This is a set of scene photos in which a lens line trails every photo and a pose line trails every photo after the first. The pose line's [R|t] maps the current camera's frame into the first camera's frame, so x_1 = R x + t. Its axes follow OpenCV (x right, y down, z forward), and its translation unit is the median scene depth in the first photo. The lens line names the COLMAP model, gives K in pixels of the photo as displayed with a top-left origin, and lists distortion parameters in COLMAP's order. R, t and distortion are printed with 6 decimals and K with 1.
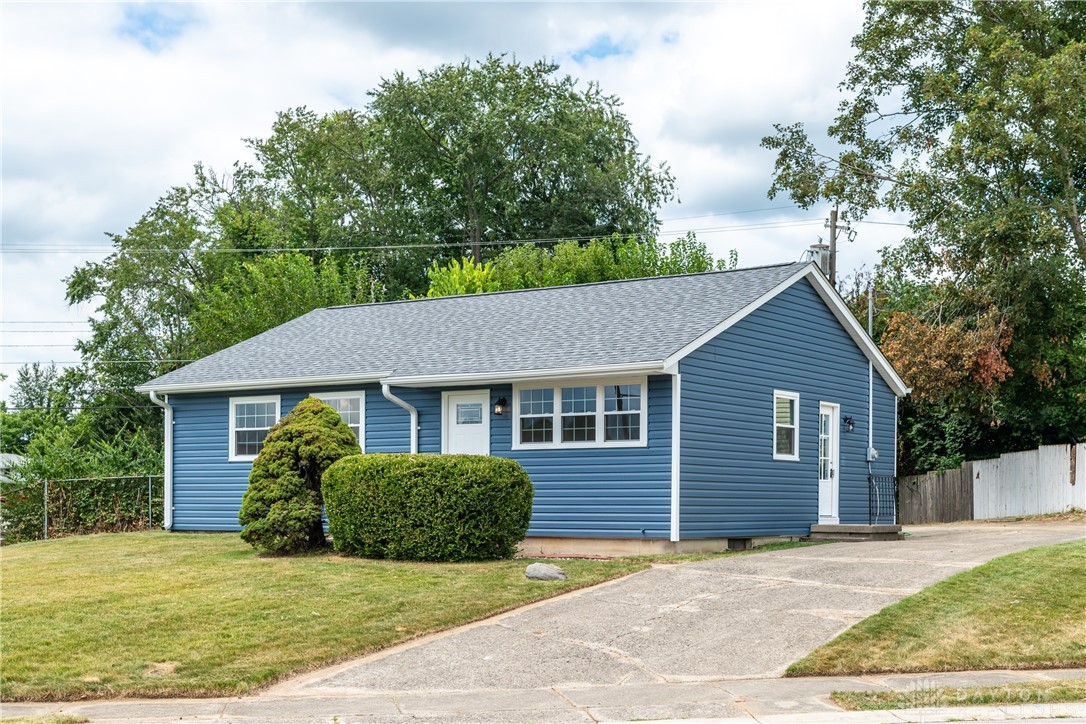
lens RADIAL K [[1486.1, 0, 545.4], [0, 1486.1, 448.8], [0, 0, 1]] dist [0.017826, 0.018145]
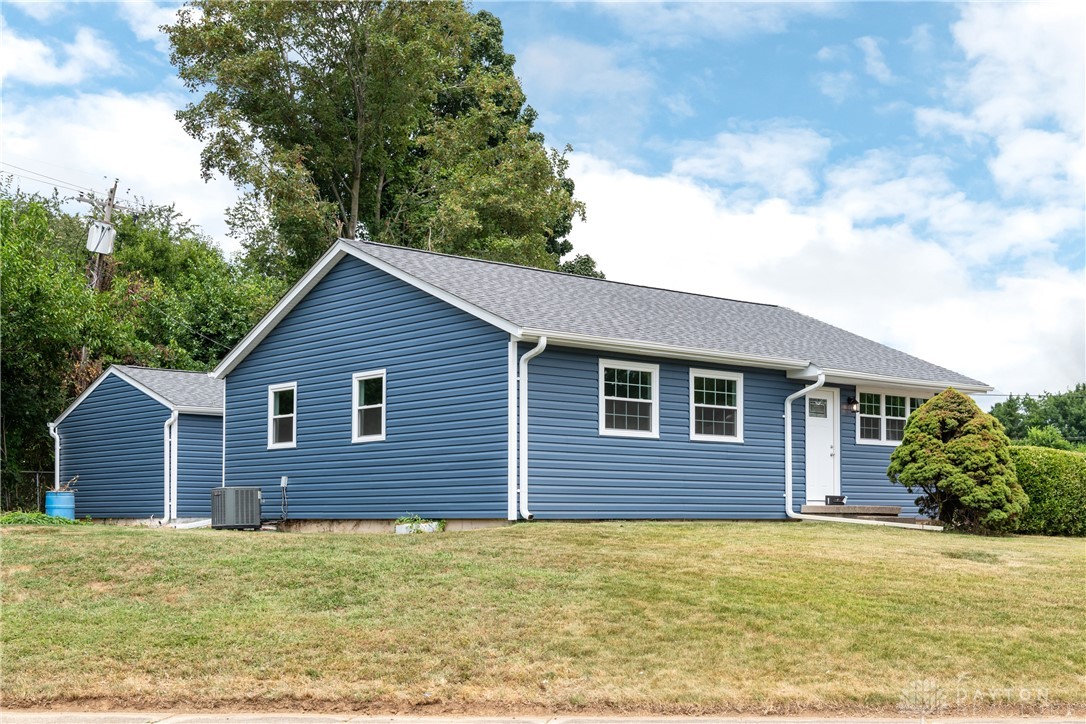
lens RADIAL K [[1403.9, 0, 543.0], [0, 1403.9, 362.0], [0, 0, 1]] dist [0.007001, -0.001667]
pose [[0.253456, 0.074061, 0.964508, -1.128463], [-0.072613, 0.995708, -0.057375, 0.017387], [-0.964618, -0.055494, 0.257746, 0.956648]]
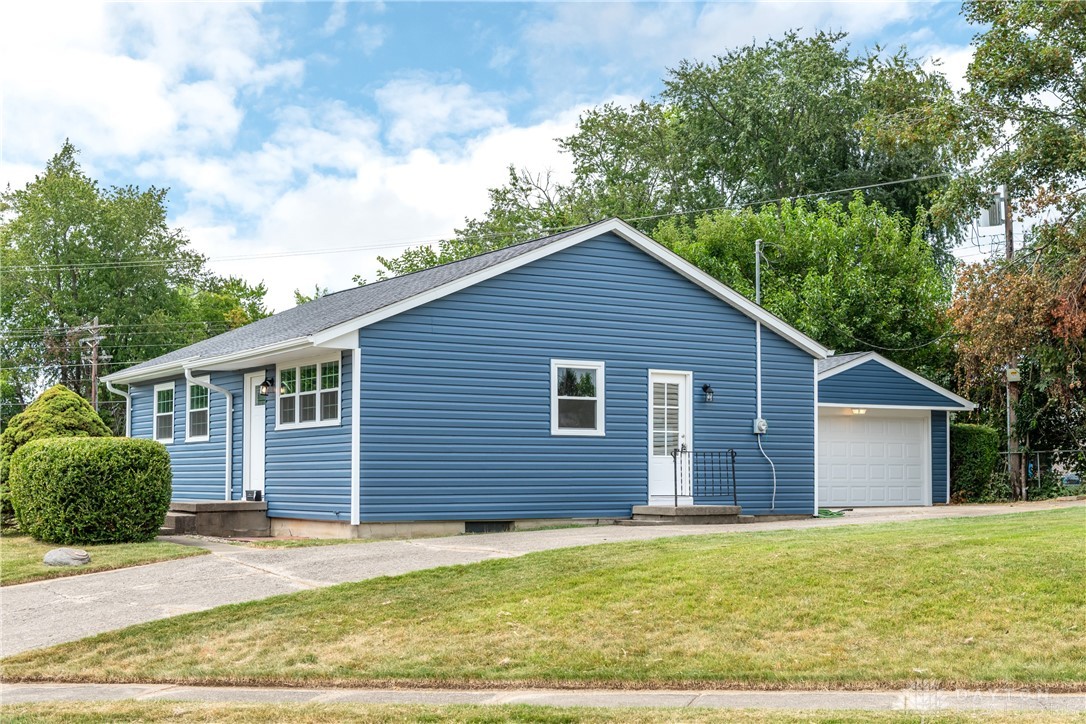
lens RADIAL K [[1403.9, 0, 543.0], [0, 1403.9, 362.0], [0, 0, 1]] dist [0.007001, -0.001667]
pose [[0.920489, -0.038142, -0.388902, 0.509485], [0.020944, 0.998610, -0.048367, 0.004177], [0.390207, 0.036377, 0.920008, 0.204968]]
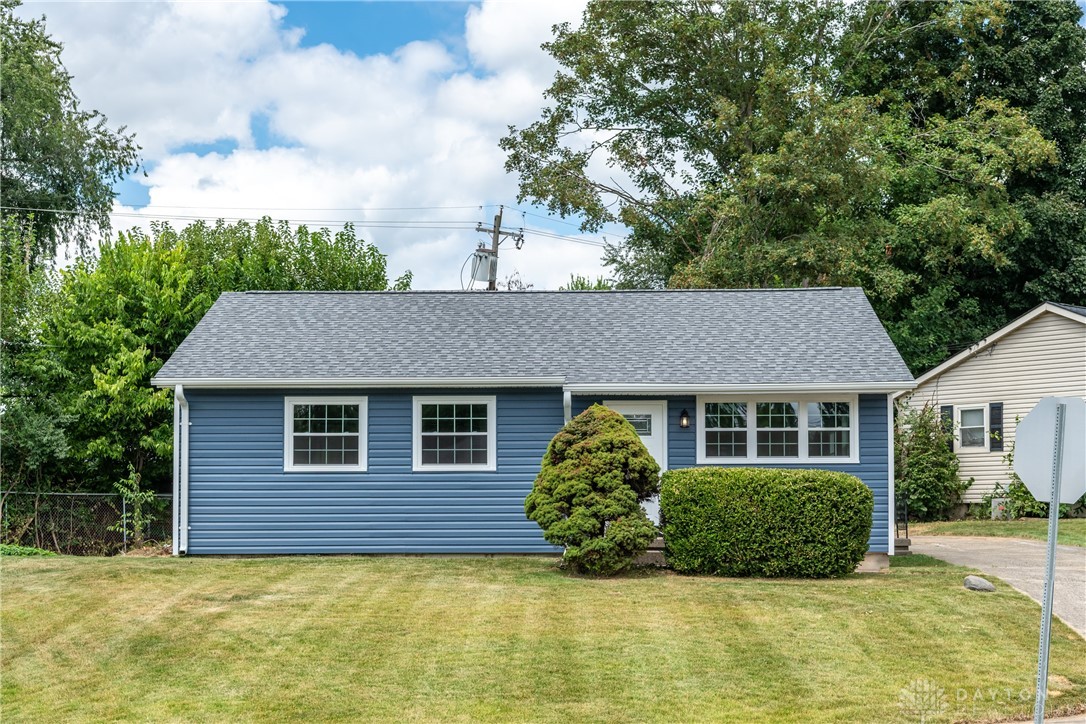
lens RADIAL K [[1696.3, 0, 543.0], [0, 1696.3, 362.0], [0, 0, 1]] dist [-0.001049, -0.038456]
pose [[0.842830, 0.045972, 0.536212, -0.703035], [-0.015125, 0.997975, -0.061787, 0.004239], [-0.537967, 0.043965, 0.841819, 0.120234]]
